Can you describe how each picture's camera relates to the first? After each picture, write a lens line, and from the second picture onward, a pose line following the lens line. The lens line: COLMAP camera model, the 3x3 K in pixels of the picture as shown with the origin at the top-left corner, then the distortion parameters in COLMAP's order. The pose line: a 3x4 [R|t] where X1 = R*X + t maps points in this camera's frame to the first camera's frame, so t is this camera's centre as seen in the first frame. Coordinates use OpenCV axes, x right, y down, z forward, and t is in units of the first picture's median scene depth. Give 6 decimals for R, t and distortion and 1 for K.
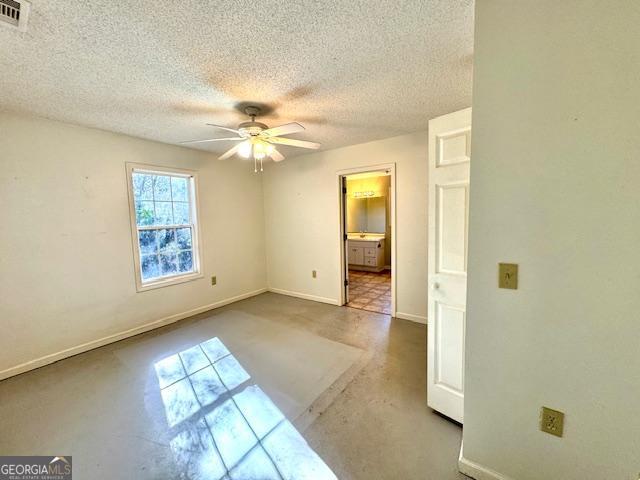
lens RADIAL K [[255.2, 0, 320.0], [0, 255.2, 240.0], [0, 0, 1]] dist [0.000708, 0.000212]
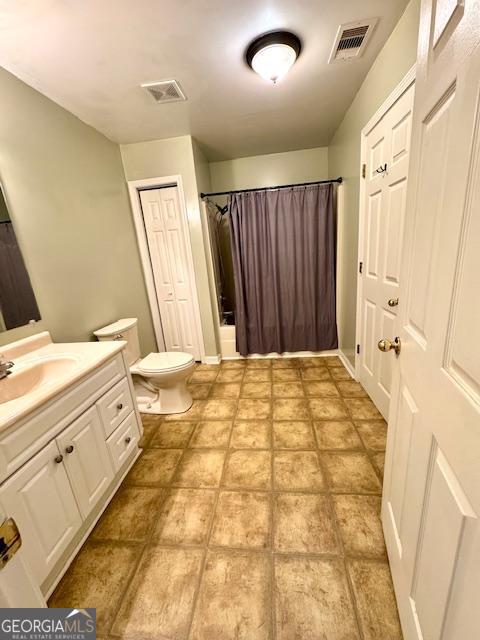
lens RADIAL K [[255.2, 0, 240.0], [0, 255.2, 320.0], [0, 0, 1]] dist [0.000708, 0.000212]
pose [[0.504438, 0.214831, -0.836296, 0.515711], [0.002970, 0.968116, 0.250484, -0.069764], [0.863443, -0.128837, 0.487716, 0.689789]]
